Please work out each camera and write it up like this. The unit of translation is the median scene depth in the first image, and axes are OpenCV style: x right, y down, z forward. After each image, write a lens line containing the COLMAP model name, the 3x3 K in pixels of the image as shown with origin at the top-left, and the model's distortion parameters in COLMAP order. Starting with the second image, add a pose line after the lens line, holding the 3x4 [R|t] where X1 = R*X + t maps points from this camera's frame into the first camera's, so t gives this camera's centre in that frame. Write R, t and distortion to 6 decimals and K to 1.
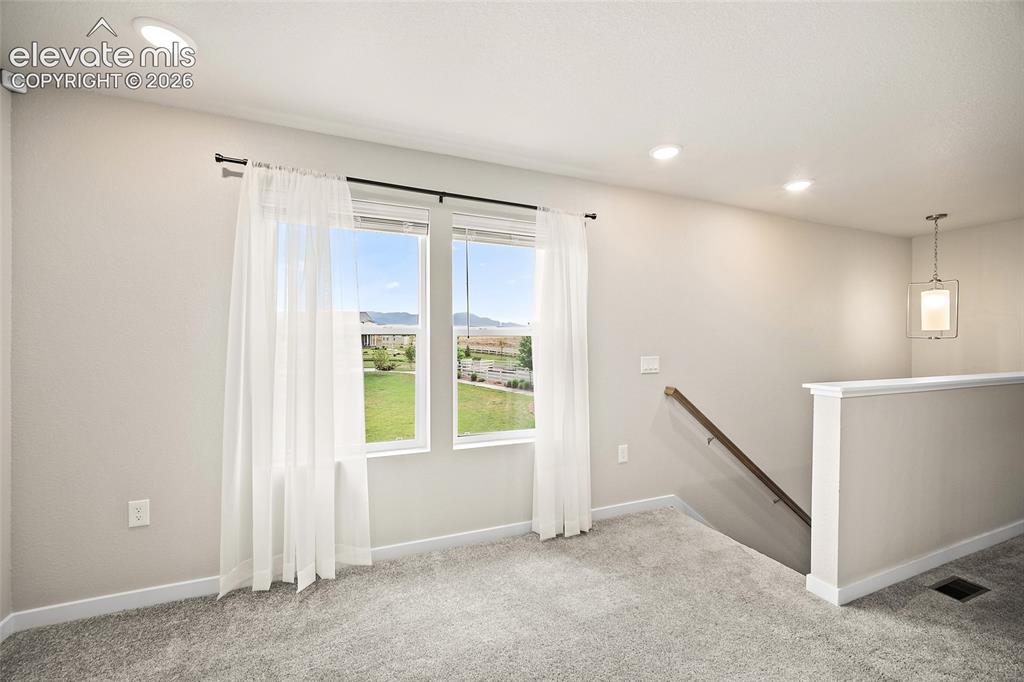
lens RADIAL K [[405.0, 0, 507.7], [0, 405.0, 339.8], [0, 0, 1]] dist [-0.001647, 0.000054]
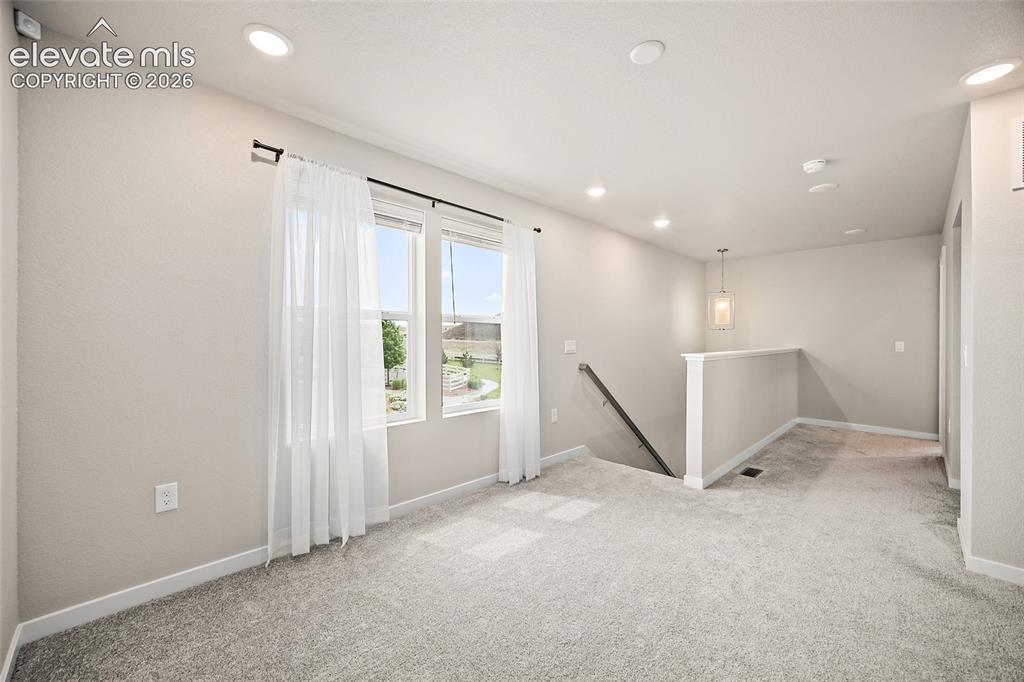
lens RADIAL K [[403.5, 0, 512.2], [0, 403.5, 333.3], [0, 0, 1]] dist [-0.000693, -0.000171]
pose [[0.923017, 0.003515, 0.384742, -0.408769], [-0.001617, 0.999985, -0.005257, 0.031558], [-0.384755, 0.004230, 0.923009, -0.164029]]
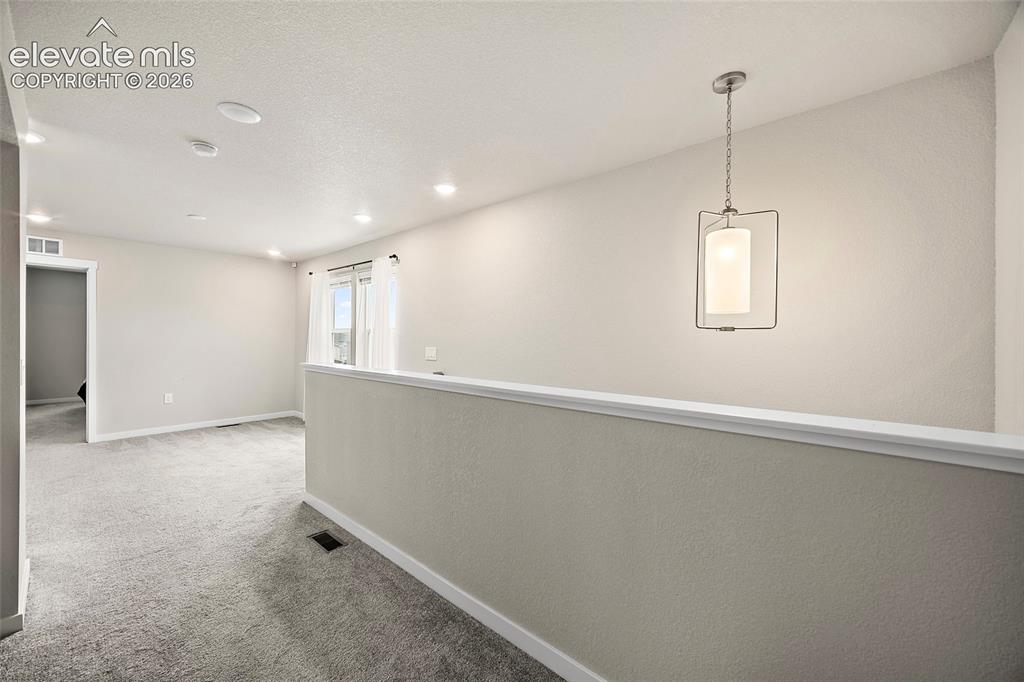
lens RADIAL K [[401.0, 0, 505.5], [0, 401.0, 341.0], [0, 0, 1]] dist [-0.001579, 0.000331]
pose [[0.432993, 0.008321, -0.901359, 2.083226], [-0.011943, 0.999923, 0.003494, 0.016934], [0.901318, 0.009252, 0.433059, 0.826653]]
